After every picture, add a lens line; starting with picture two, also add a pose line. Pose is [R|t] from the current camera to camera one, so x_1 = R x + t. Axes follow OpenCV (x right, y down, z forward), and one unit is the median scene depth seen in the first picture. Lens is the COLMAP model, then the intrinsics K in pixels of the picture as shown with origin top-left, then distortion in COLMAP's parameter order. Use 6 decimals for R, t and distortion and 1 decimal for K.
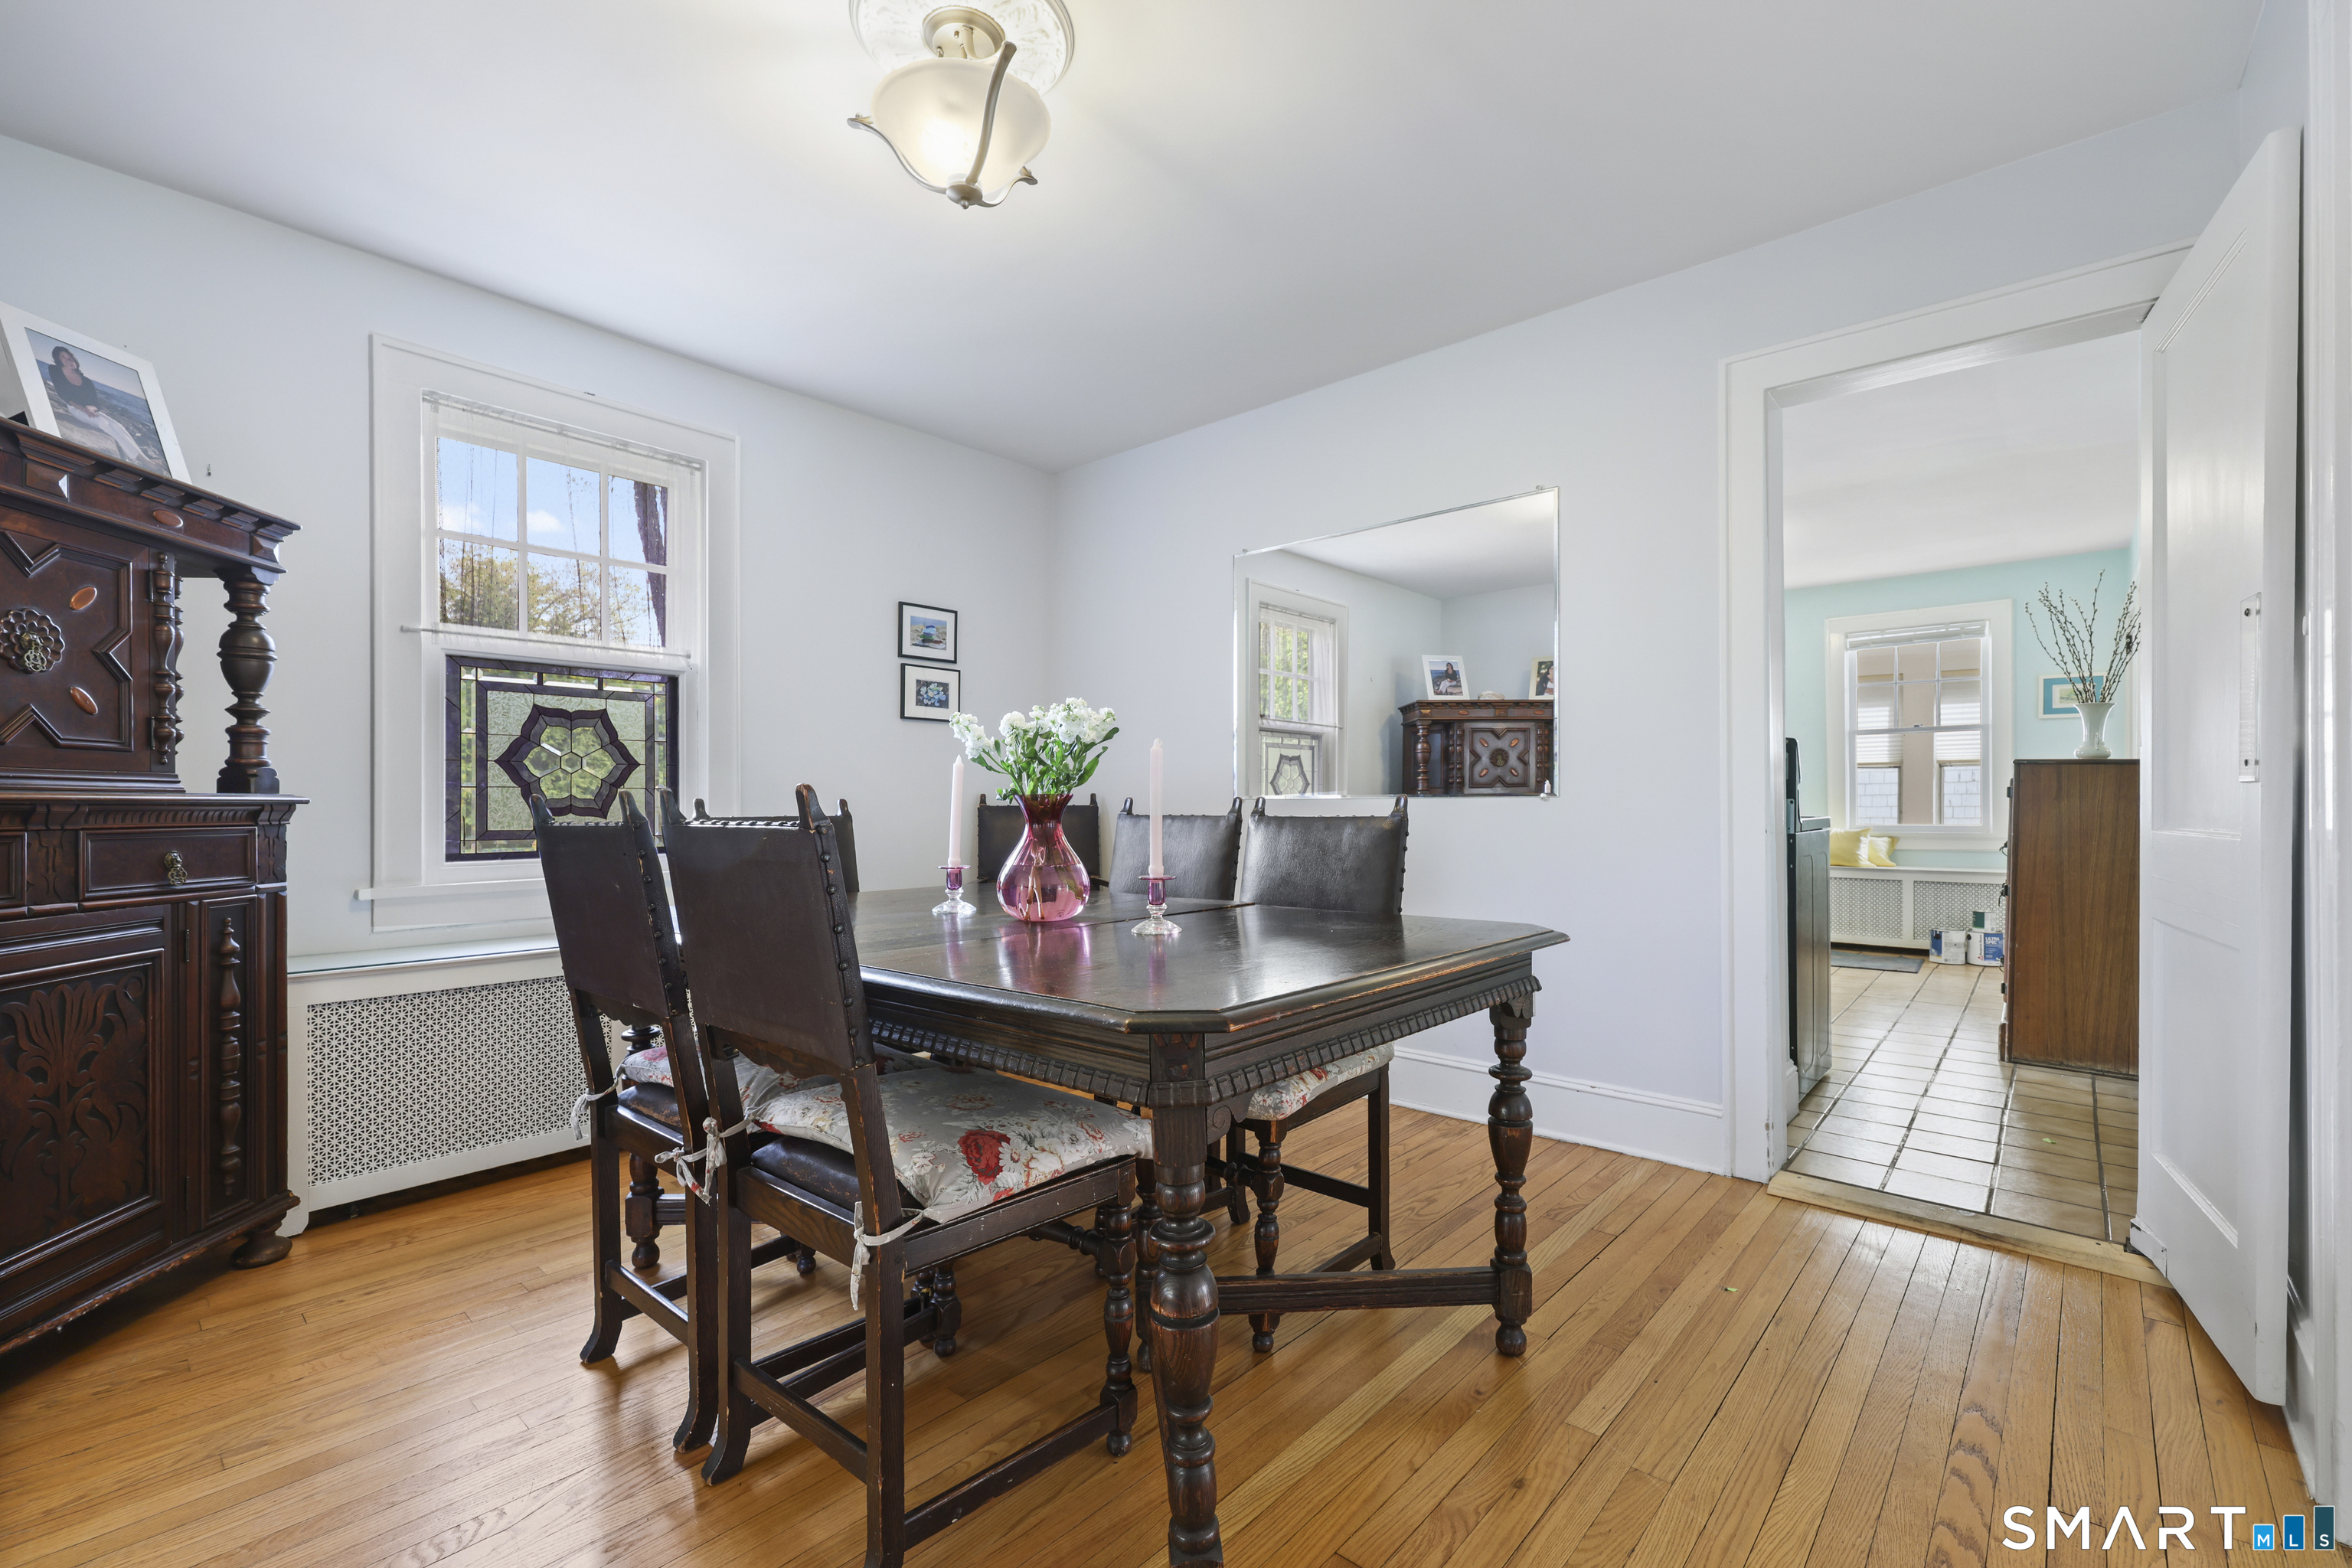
lens RADIAL K [[1012.2, 0, 1184.0], [0, 1012.2, 799.8], [0, 0, 1]] dist [0.002982, 0.000059]
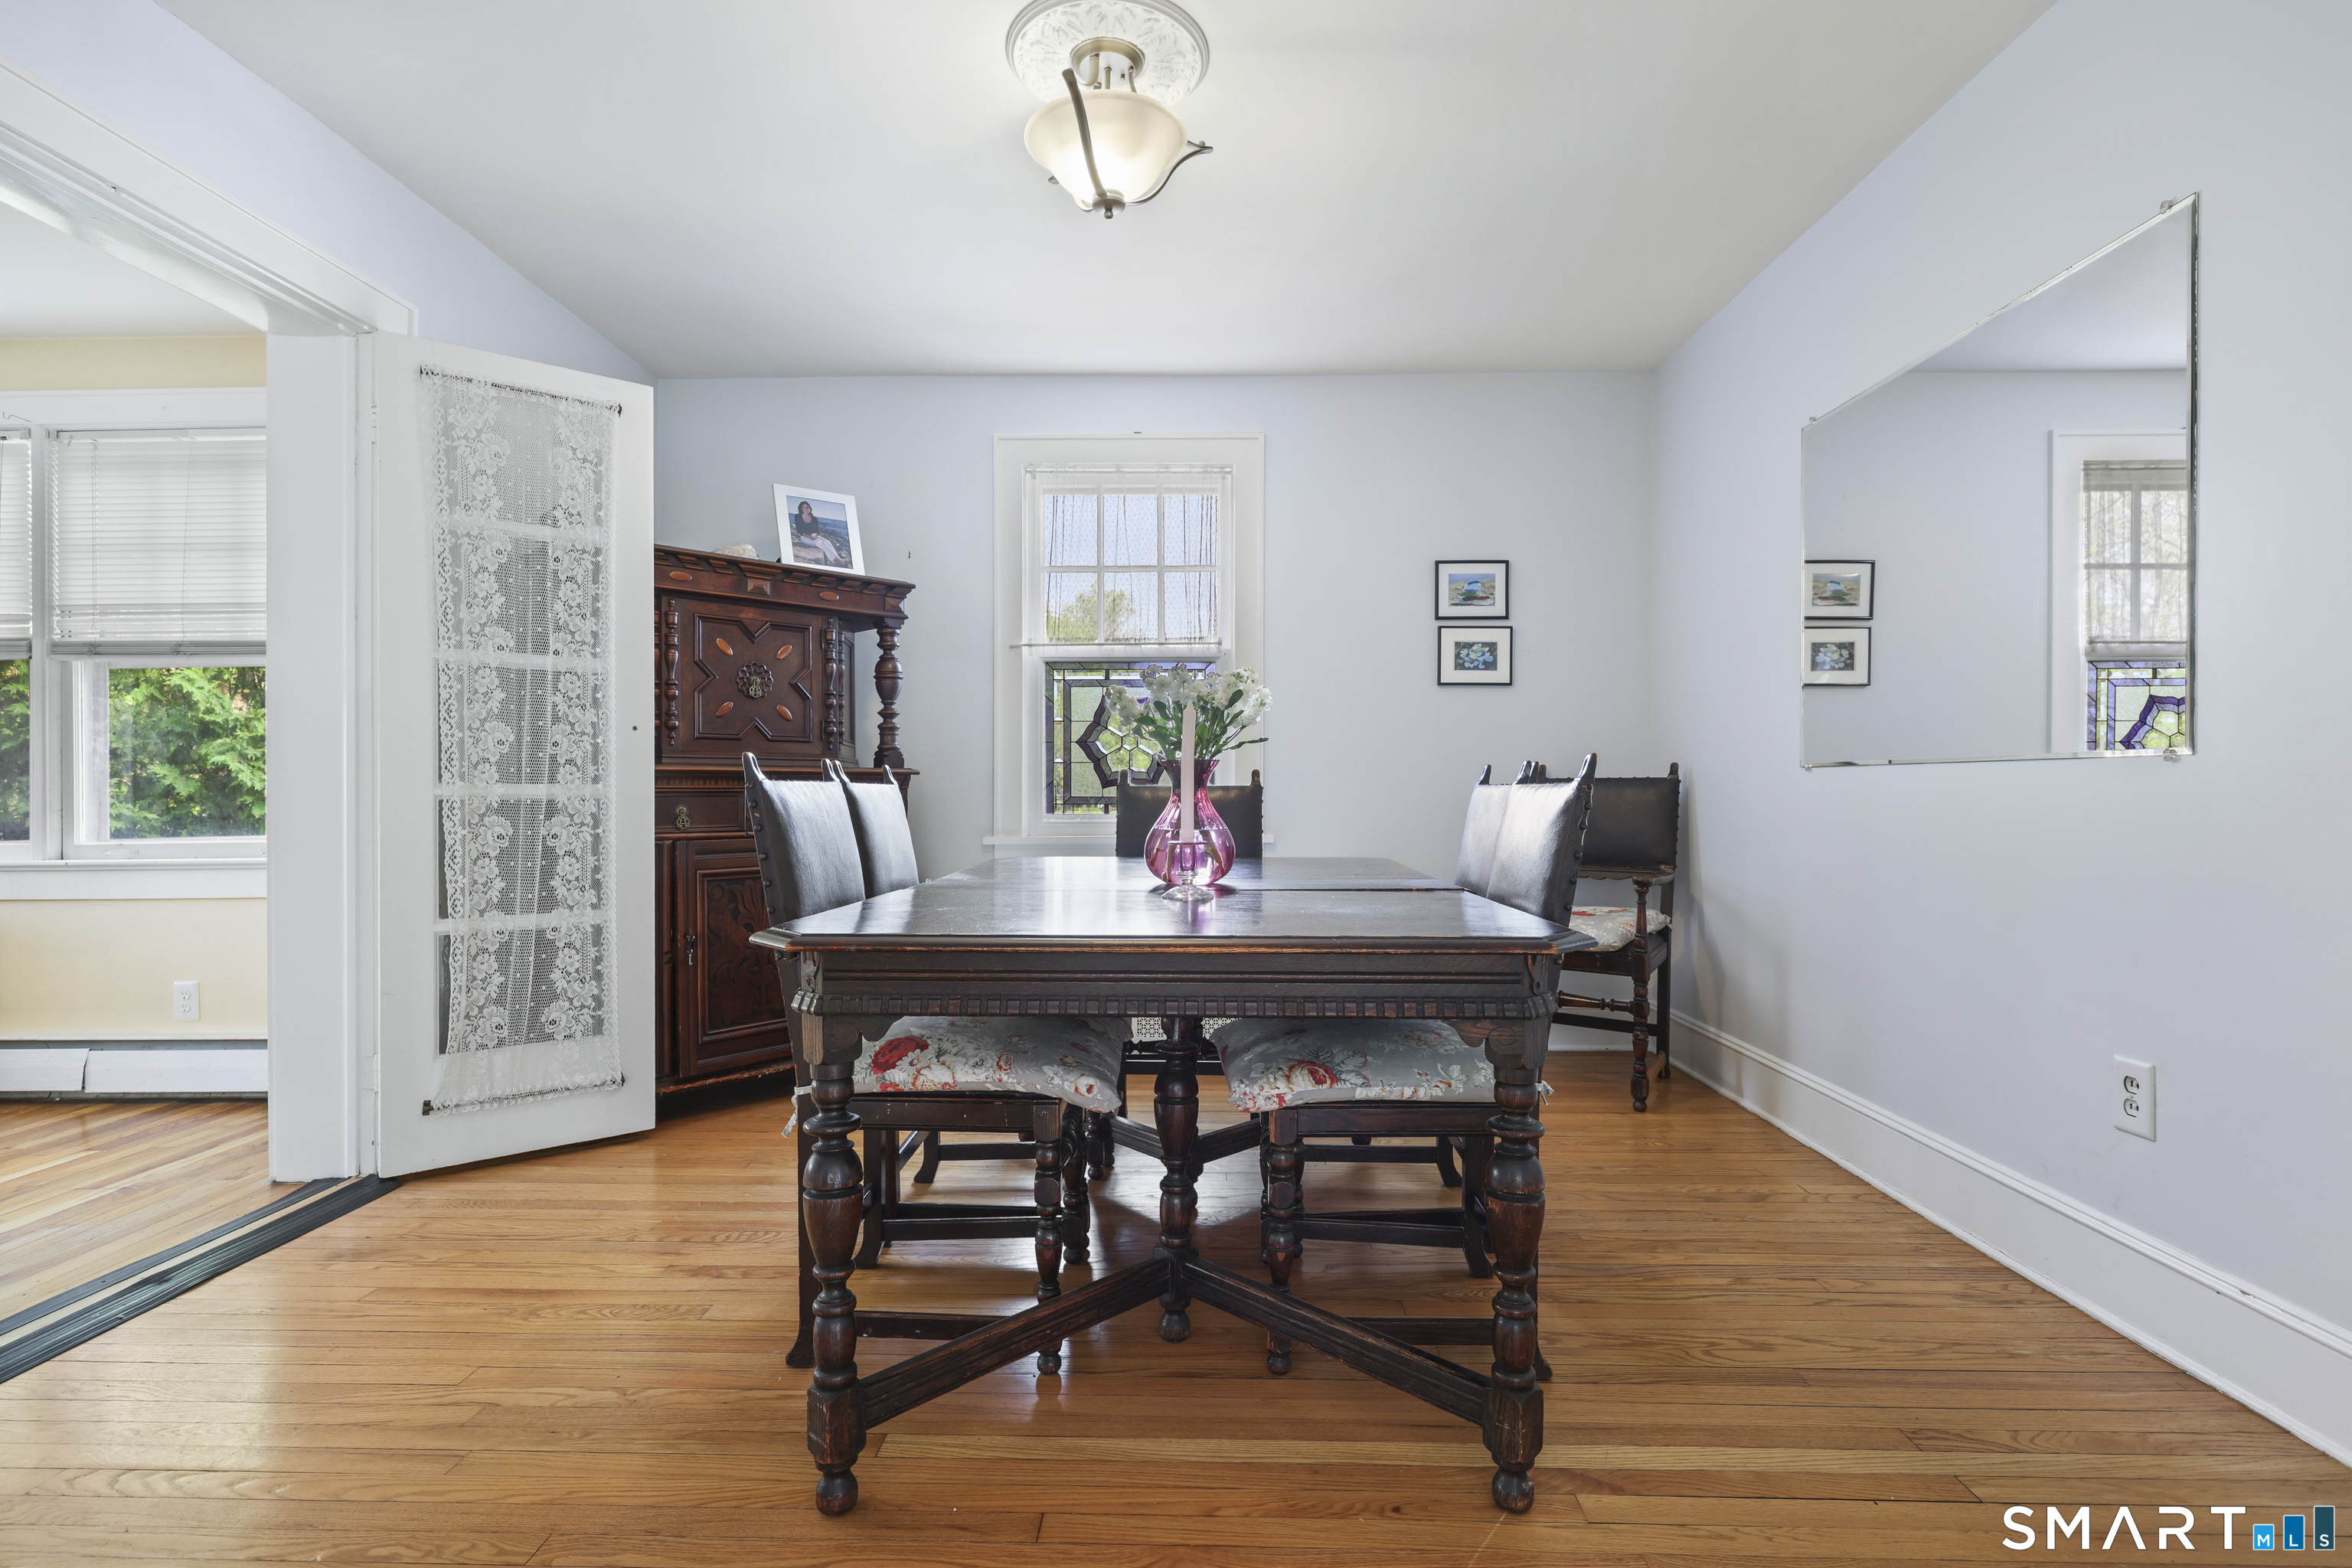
lens RADIAL K [[1141.1, 0, 1173.8], [0, 1141.1, 789.3], [0, 0, 1]] dist [0.000476, 0.000391]
pose [[0.643608, 0.004848, -0.765340, 0.482966], [0.001712, 0.999968, 0.007774, 0.009910], [0.765353, -0.006314, 0.643579, 0.169108]]
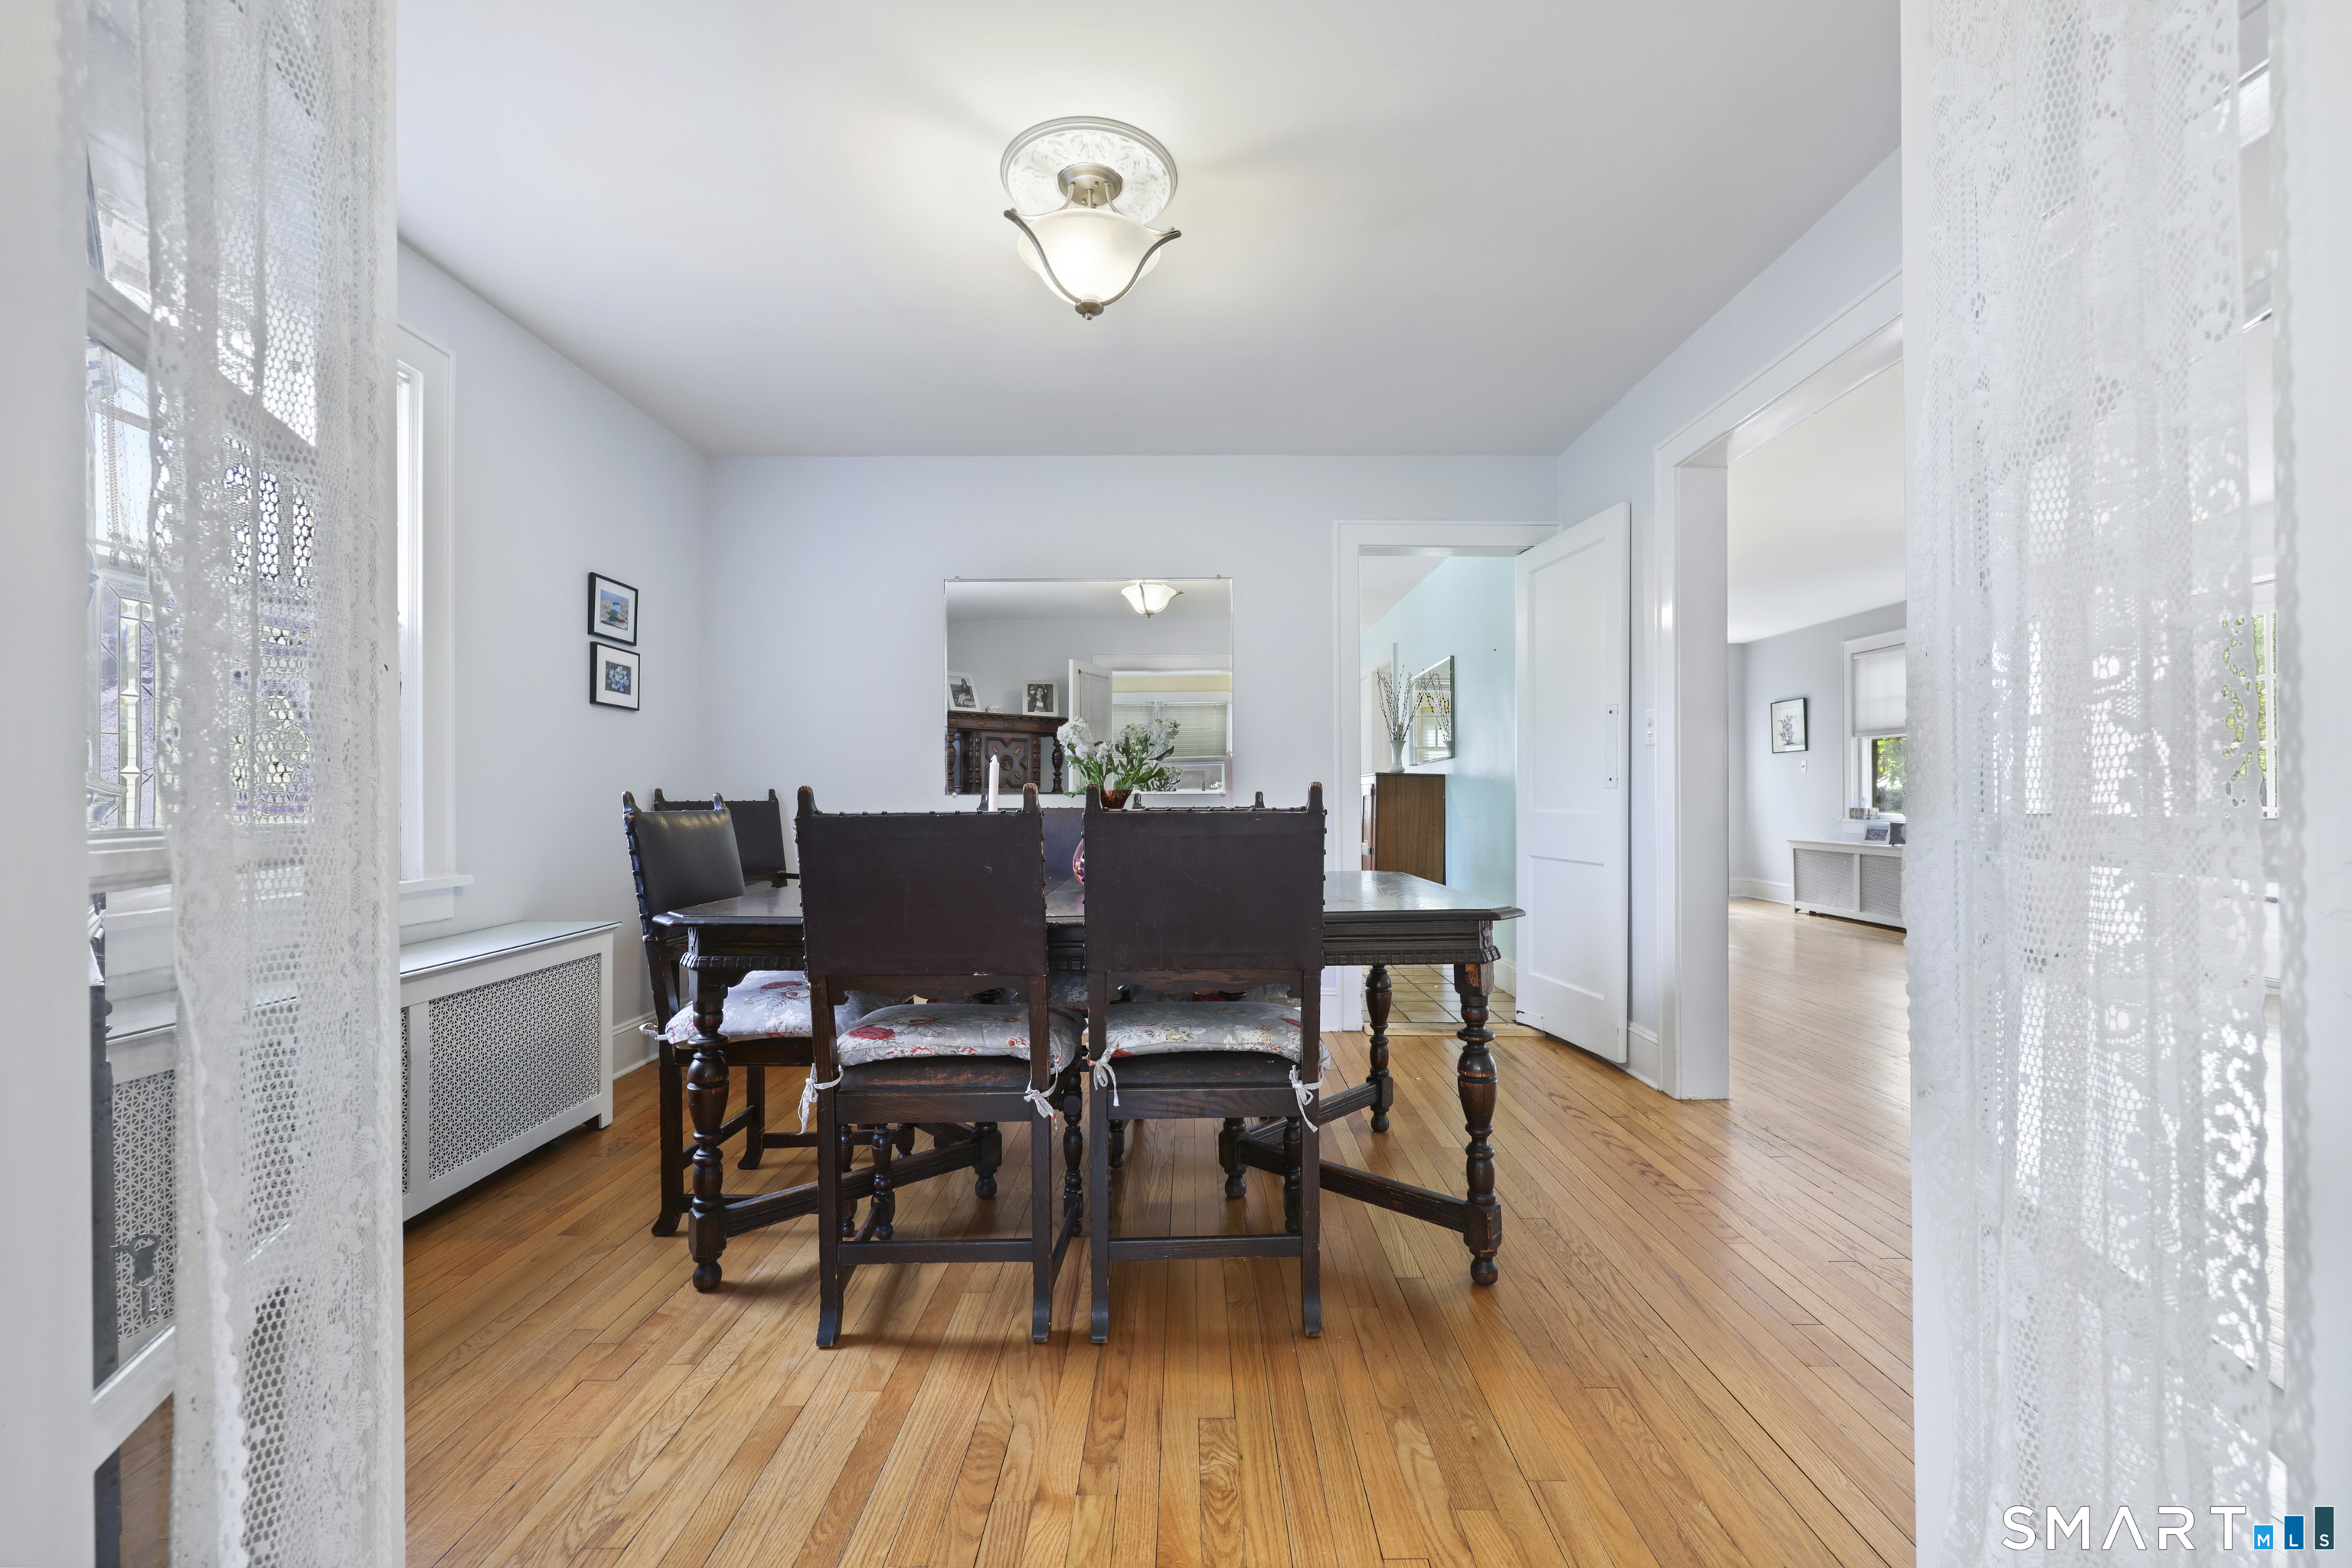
lens RADIAL K [[948.3, 0, 1185.0], [0, 948.3, 787.1], [0, 0, 1]] dist [0.000319, -0.000397]
pose [[0.749192, 0.009227, 0.662288, -0.569744], [-0.001926, 0.999929, -0.011753, 0.003883], [-0.662350, 0.007530, 0.749157, 0.031397]]
